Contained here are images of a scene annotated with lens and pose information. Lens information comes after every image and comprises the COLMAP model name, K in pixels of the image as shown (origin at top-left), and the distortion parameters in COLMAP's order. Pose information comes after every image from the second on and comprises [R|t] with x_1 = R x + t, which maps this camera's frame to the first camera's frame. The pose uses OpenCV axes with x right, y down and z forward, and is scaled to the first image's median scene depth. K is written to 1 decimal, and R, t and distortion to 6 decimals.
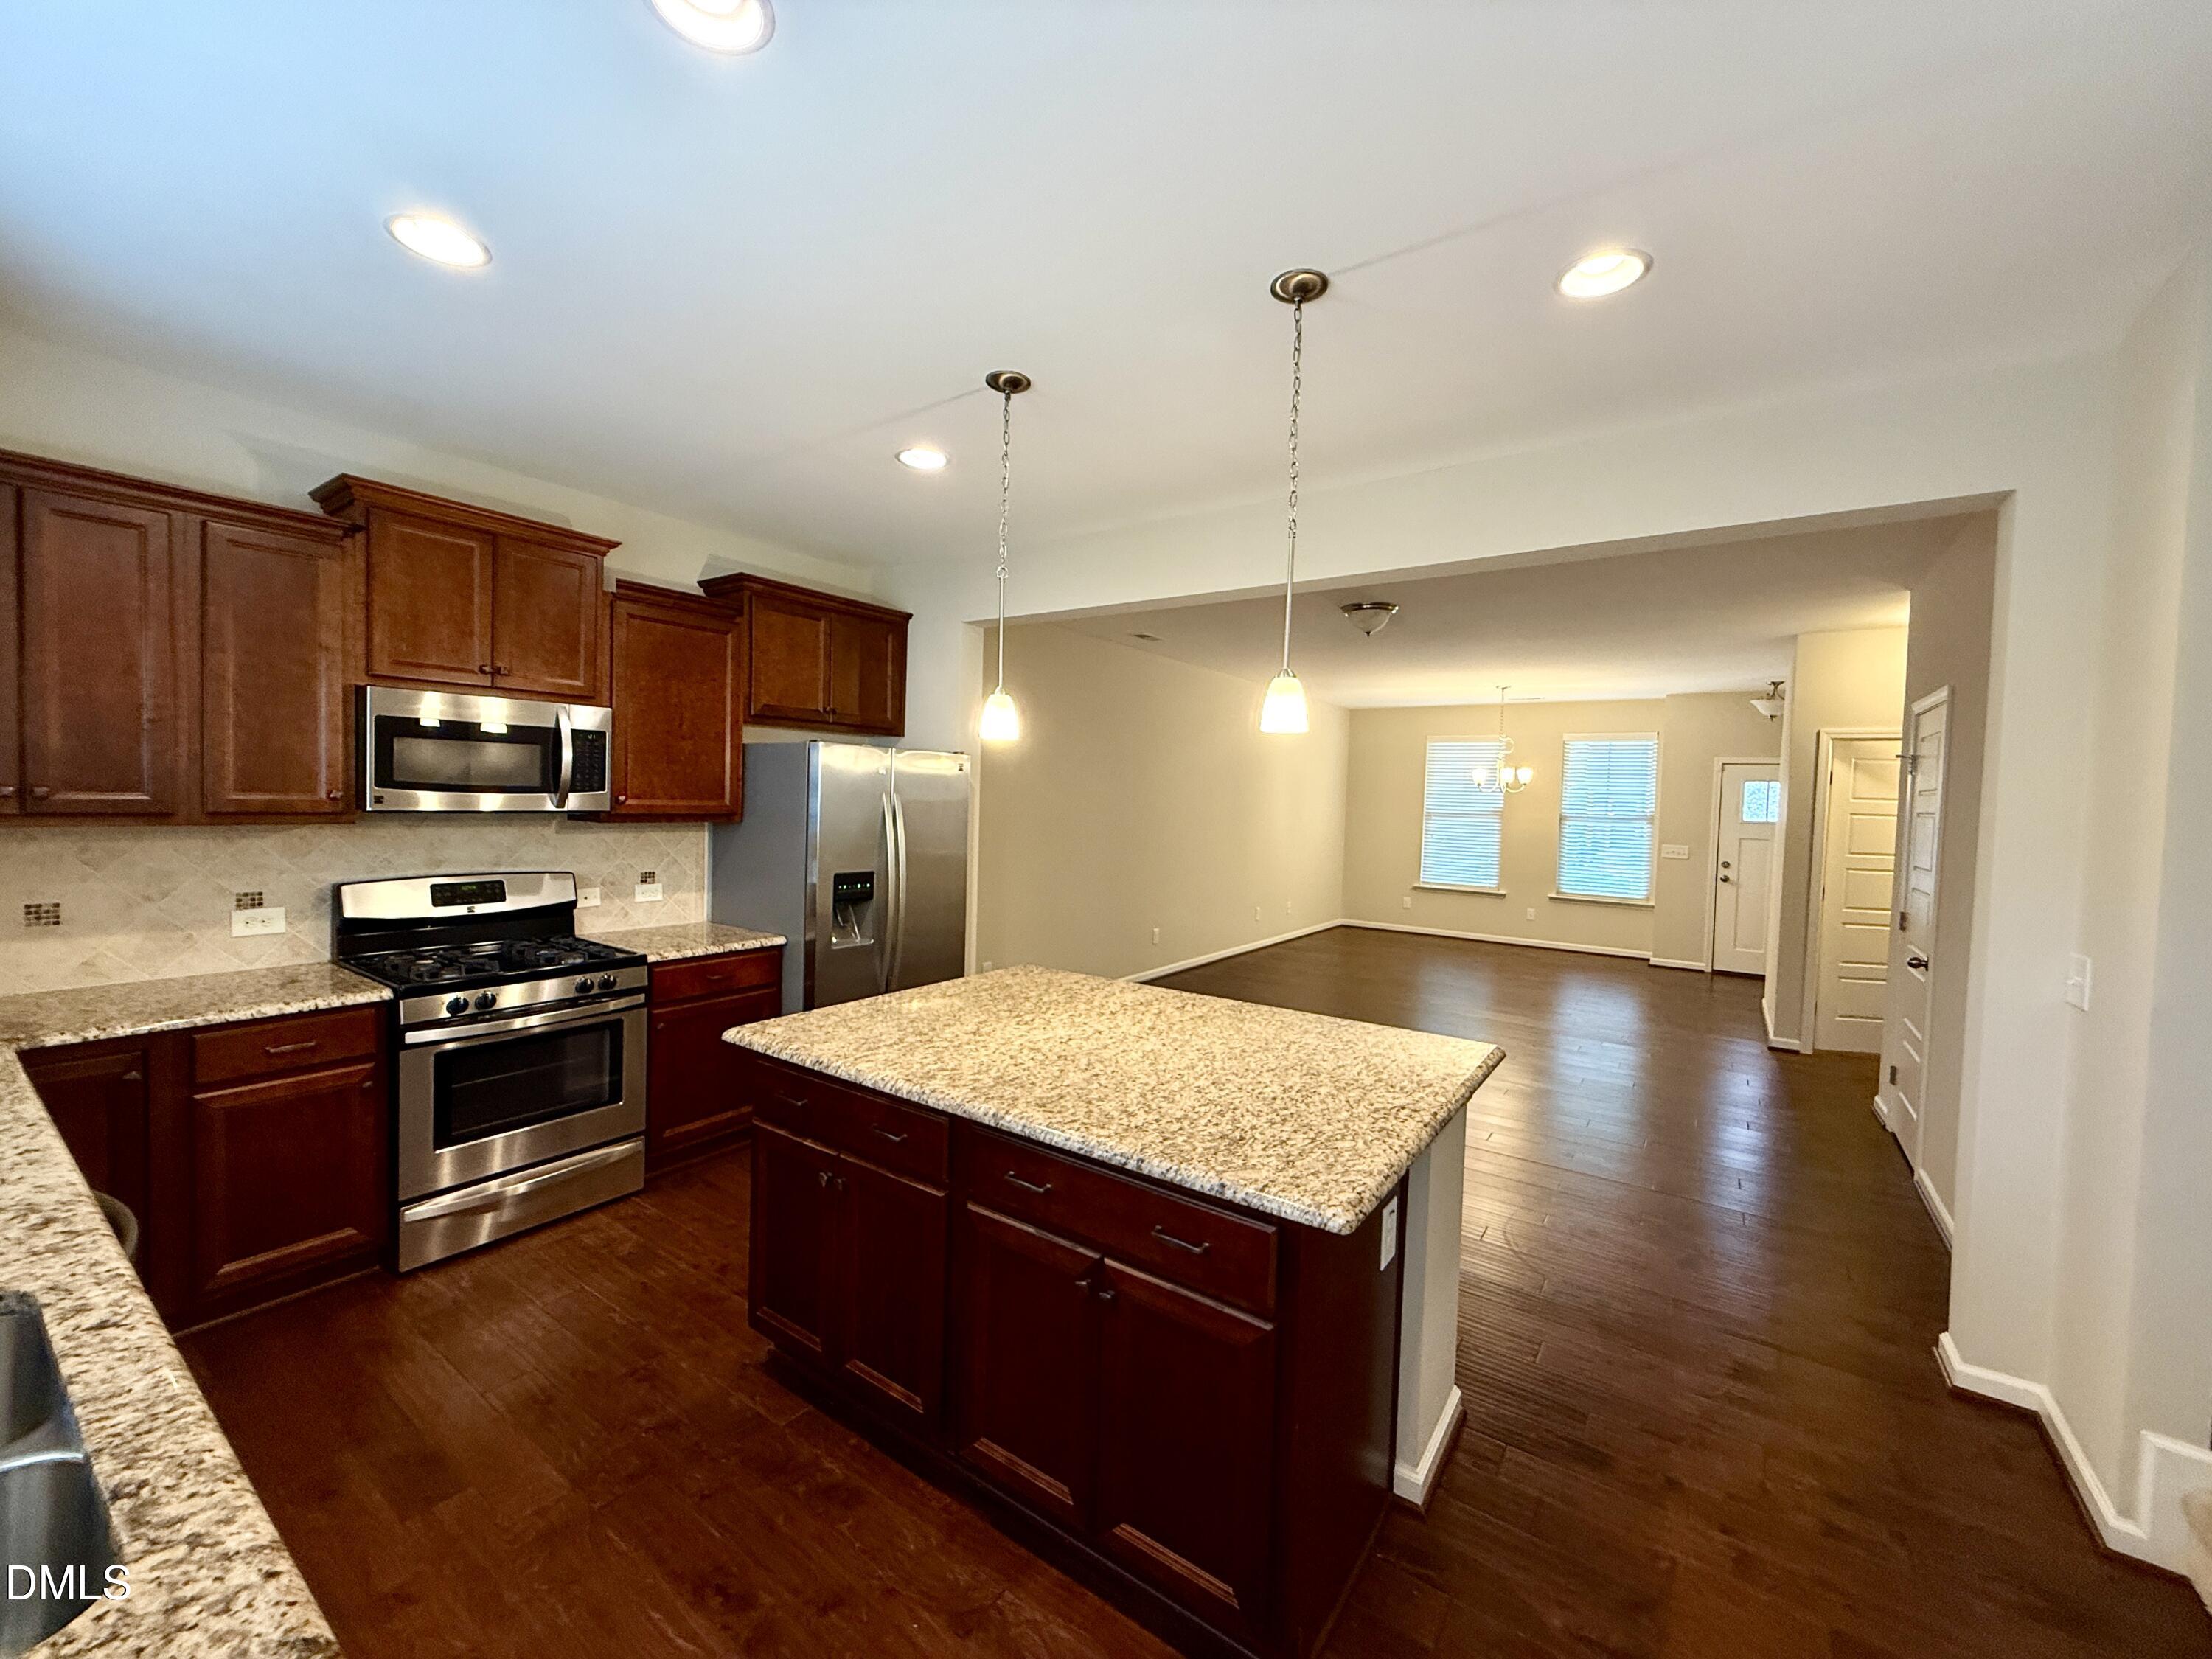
lens RADIAL K [[878.8, 0, 1101.1], [0, 878.8, 825.8], [0, 0, 1]] dist [-0.000107, 0.000474]
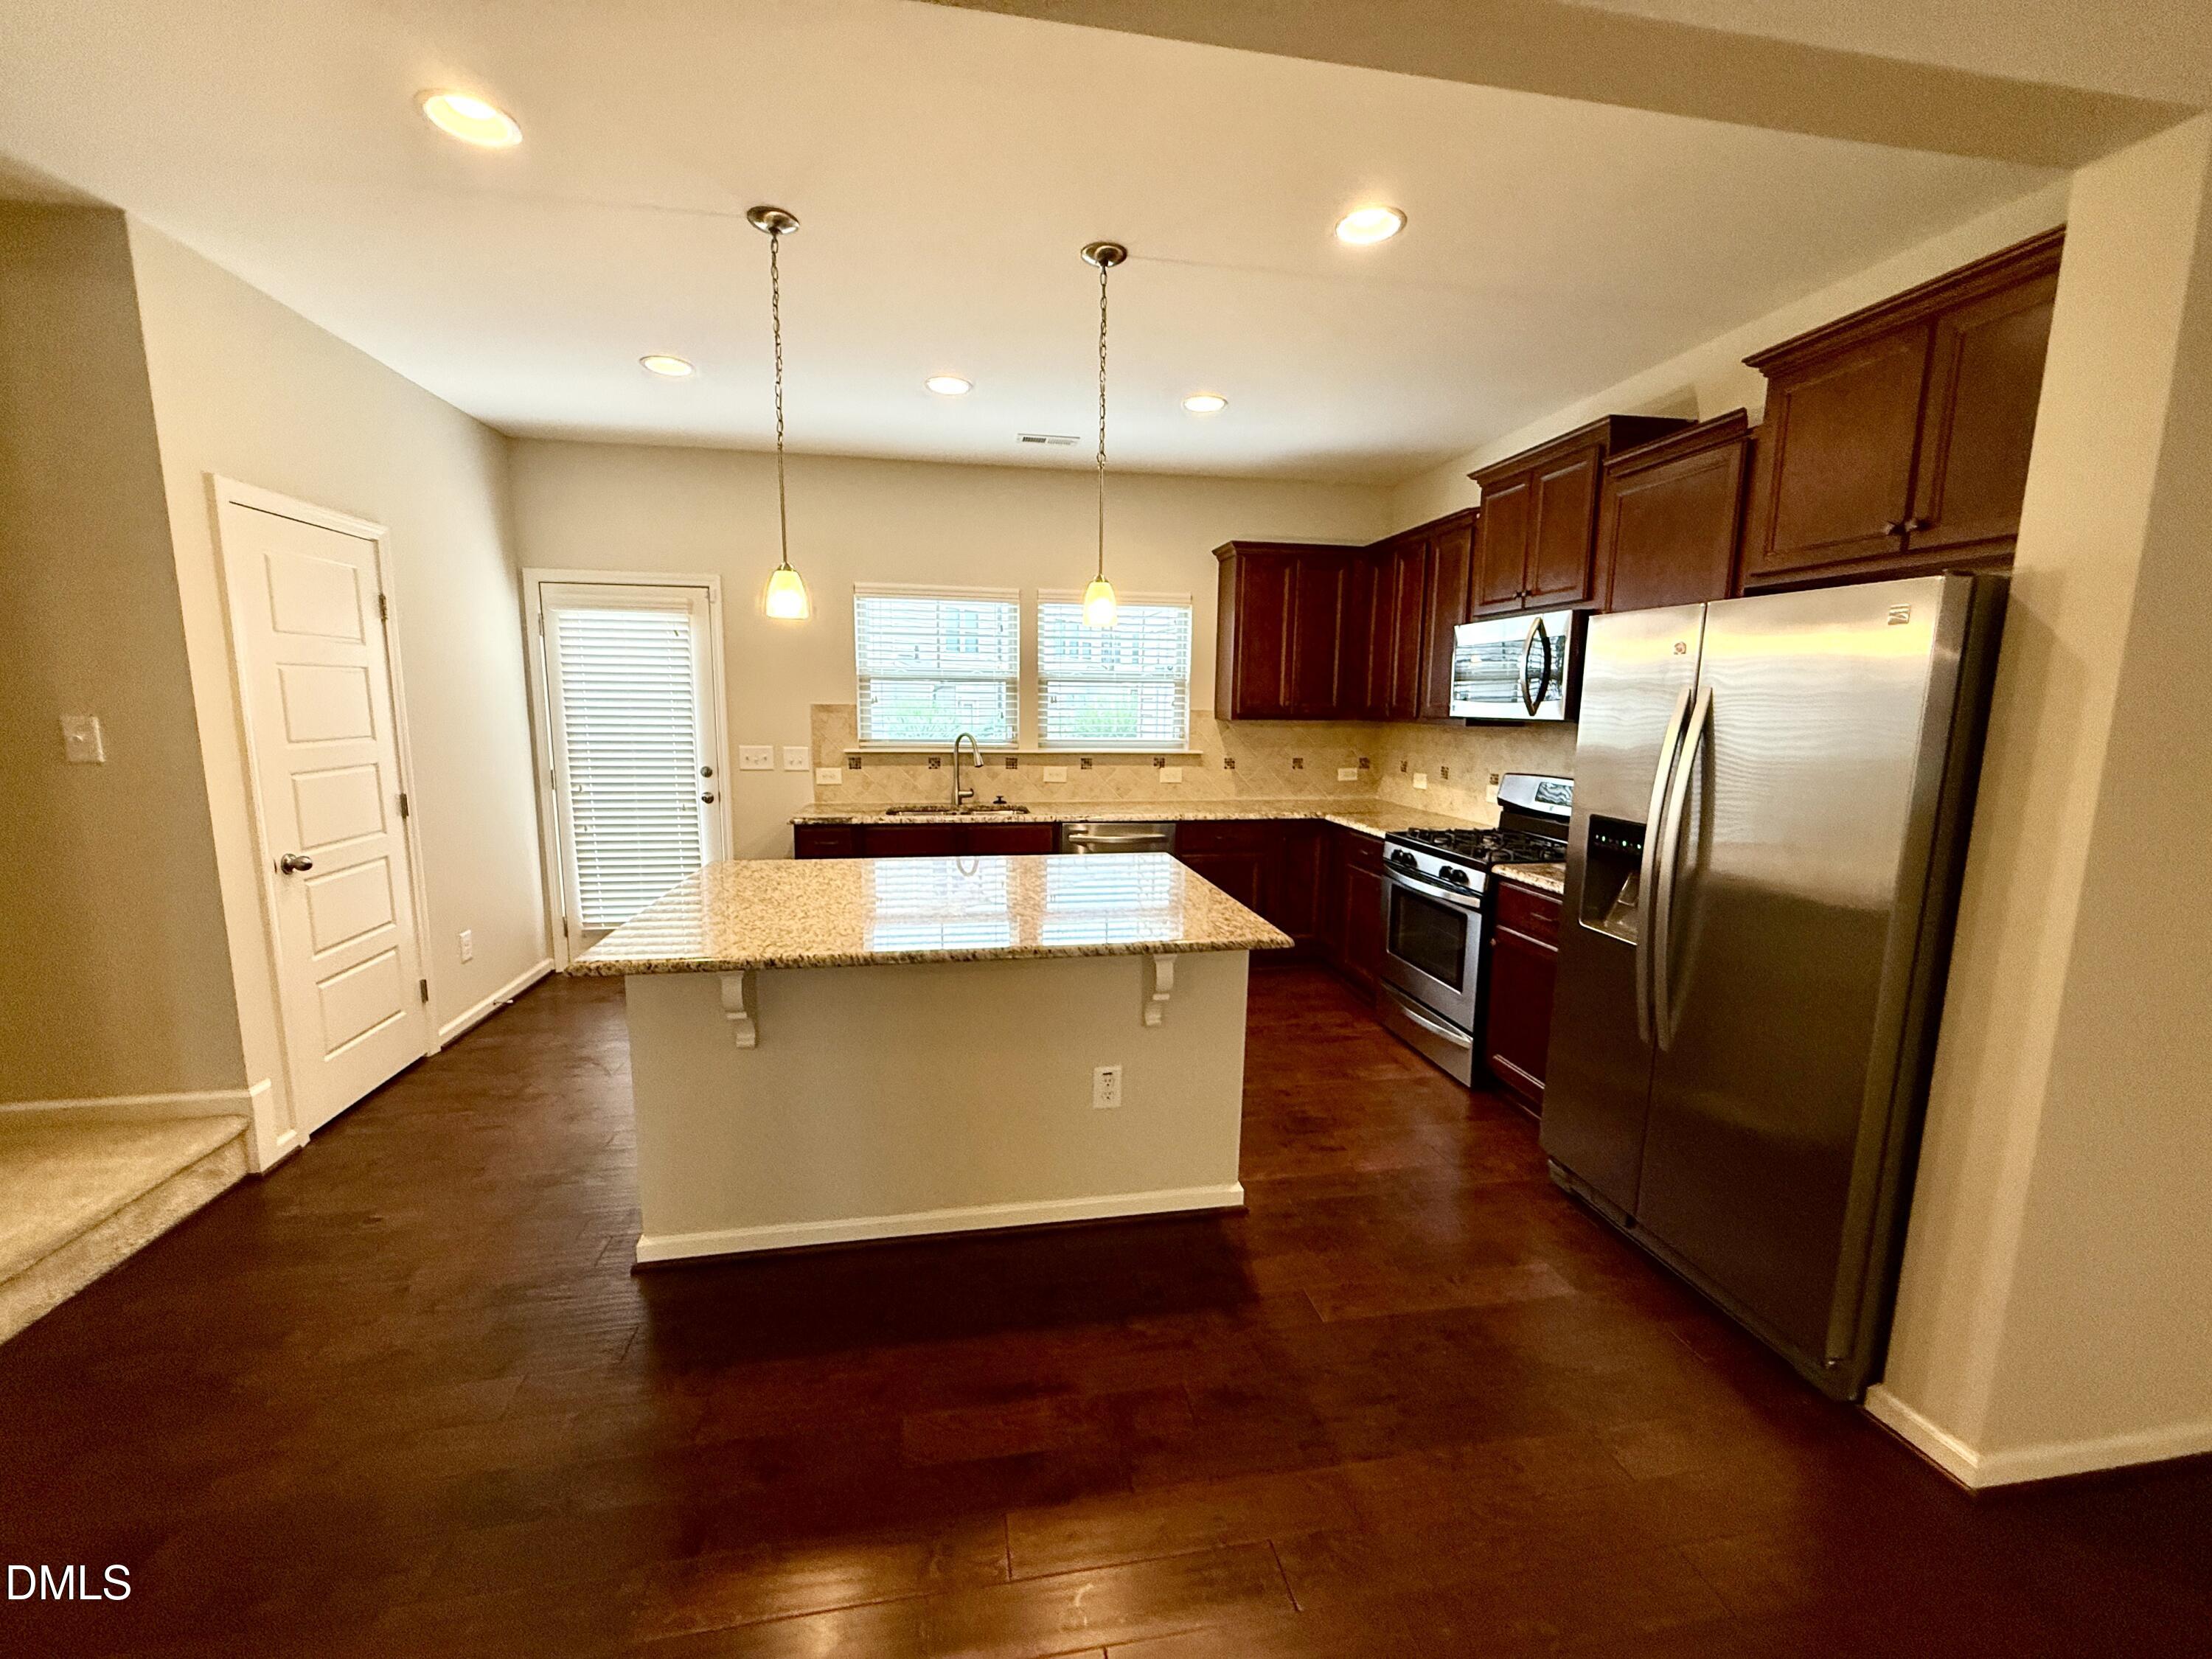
lens RADIAL K [[889.4, 0, 1106.0], [0, 889.4, 829.5], [0, 0, 1]] dist [0.000553, 0.000172]
pose [[-0.702164, 0.066775, -0.708877, 0.627965], [-0.055879, 0.987354, 0.148357, -0.019737], [0.709819, 0.143782, -0.689553, 1.755391]]
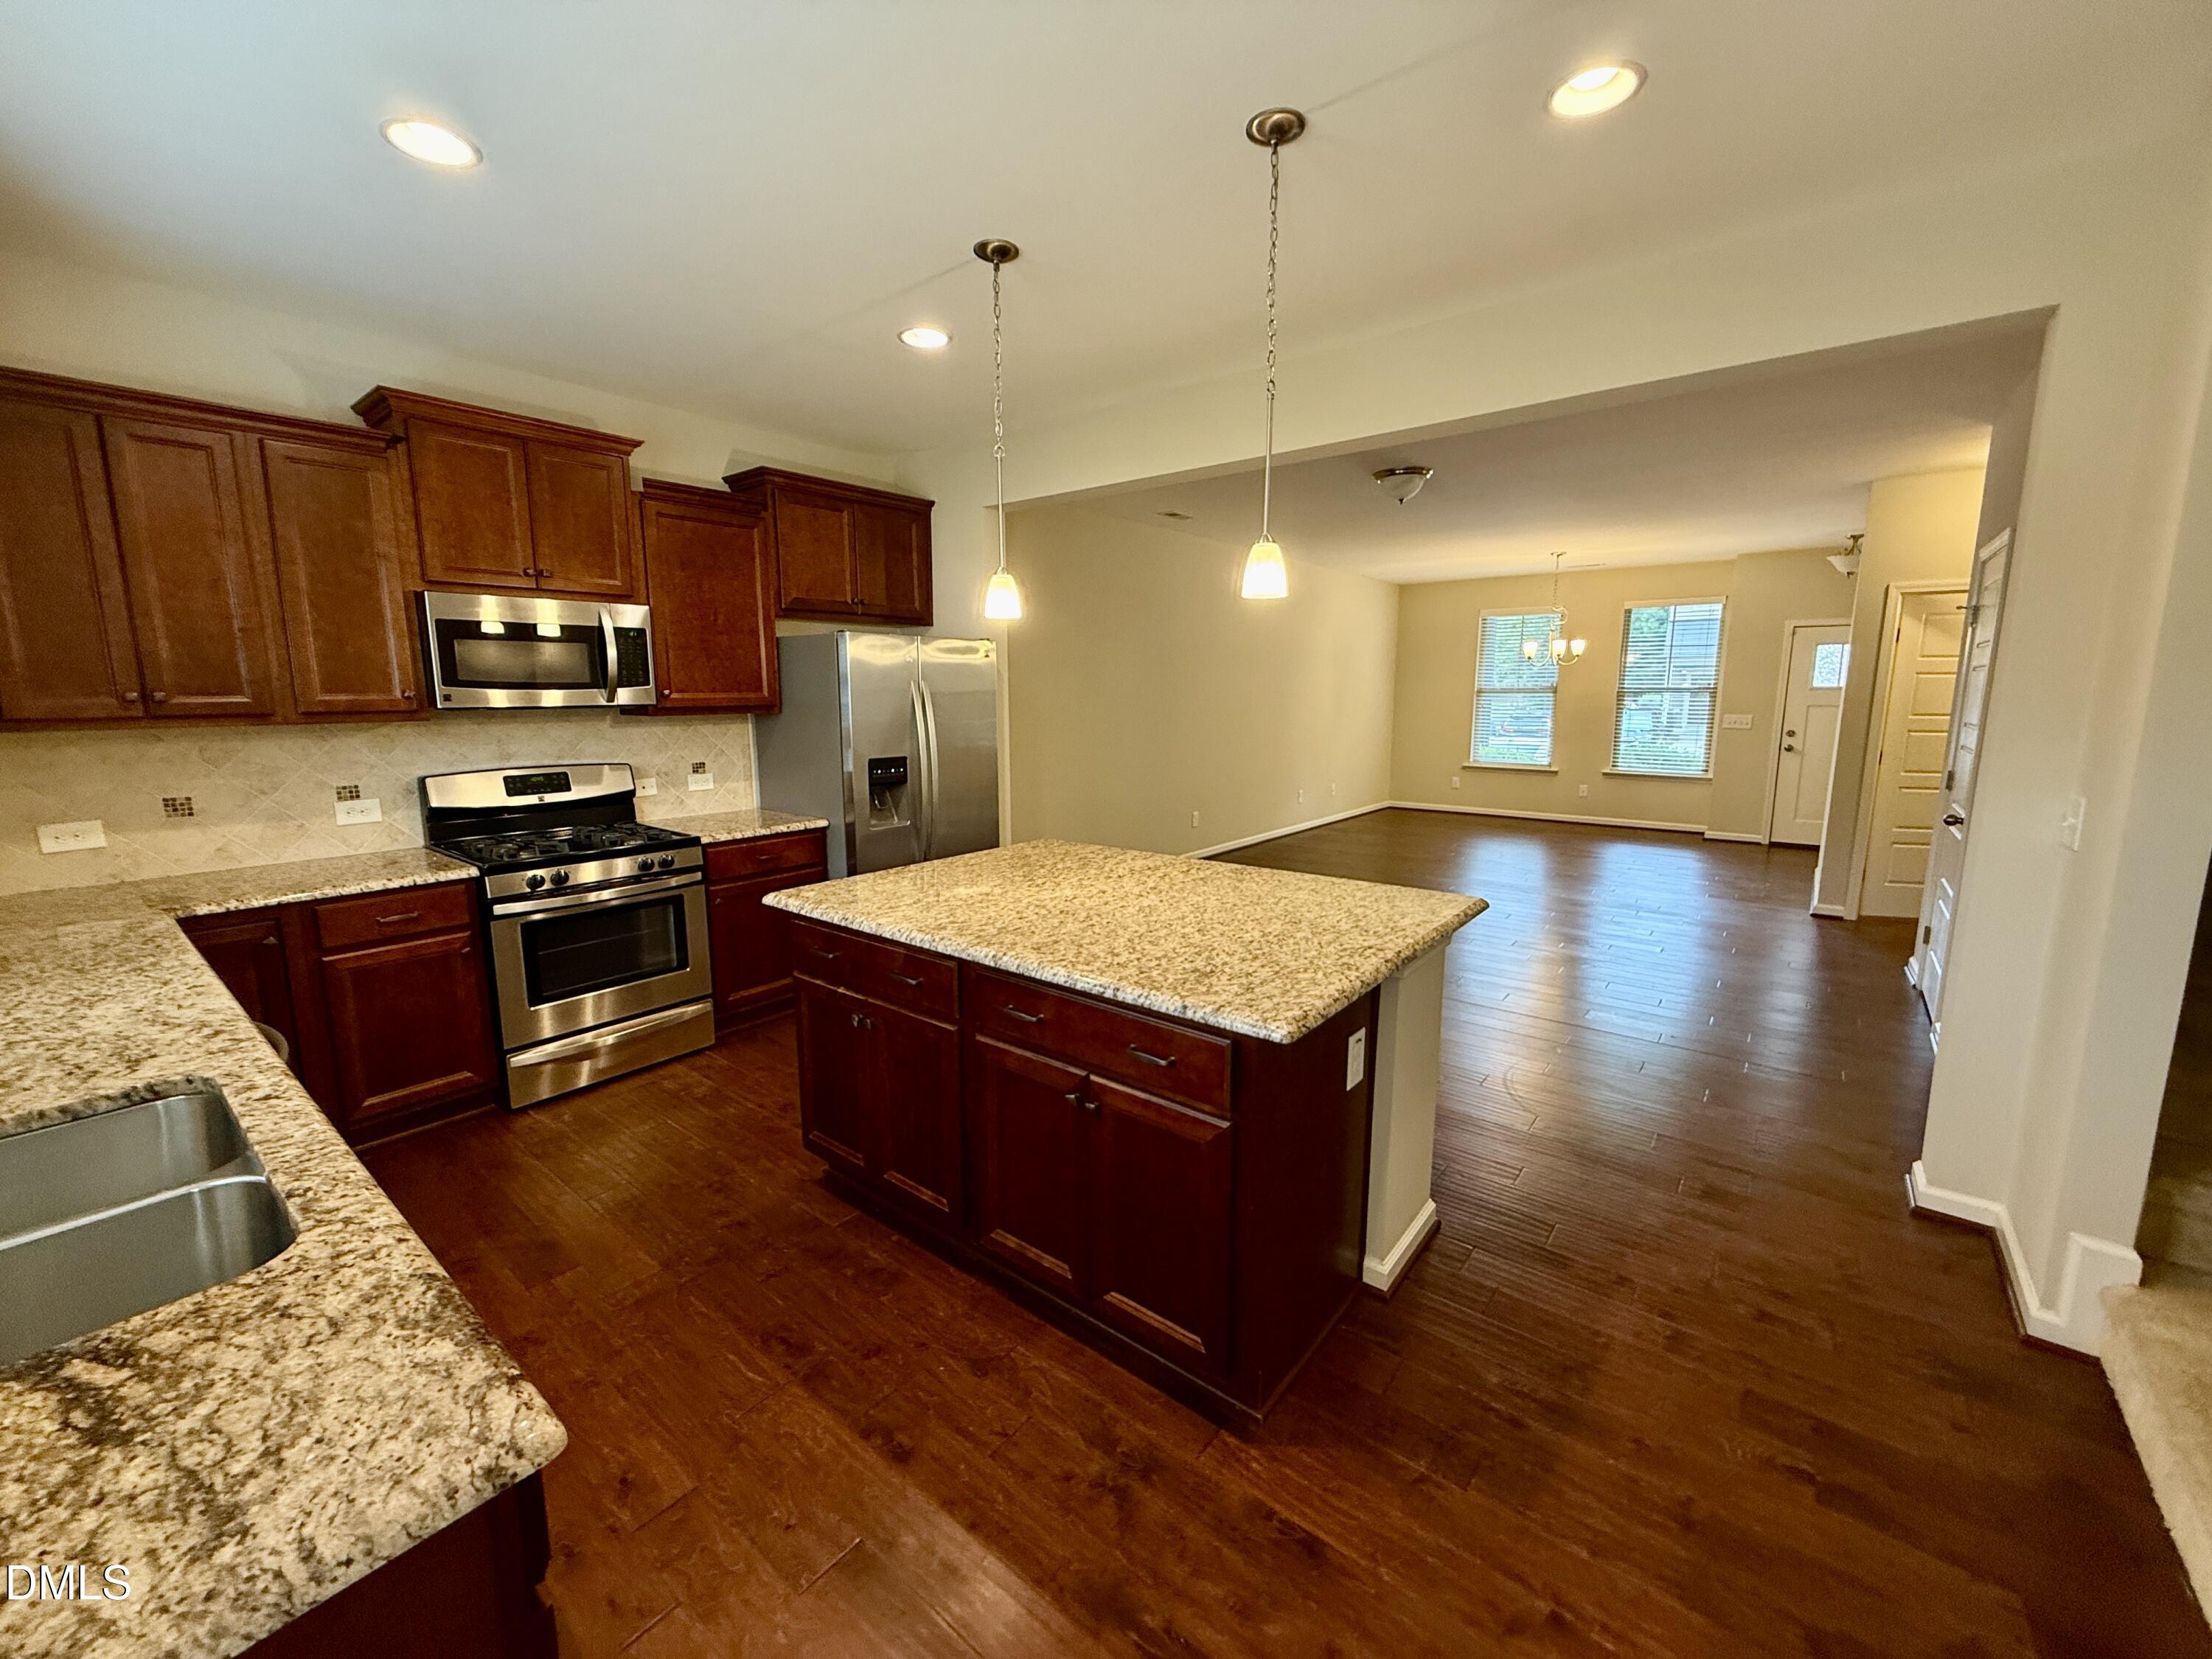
lens RADIAL K [[878.8, 0, 1101.1], [0, 878.8, 825.8], [0, 0, 1]] dist [-0.000107, 0.000474]
pose [[0.997487, -0.021729, -0.067431, 0.064202], [0.029684, 0.992413, 0.119315, 0.023886], [0.064327, -0.121017, 0.990564, -0.053199]]
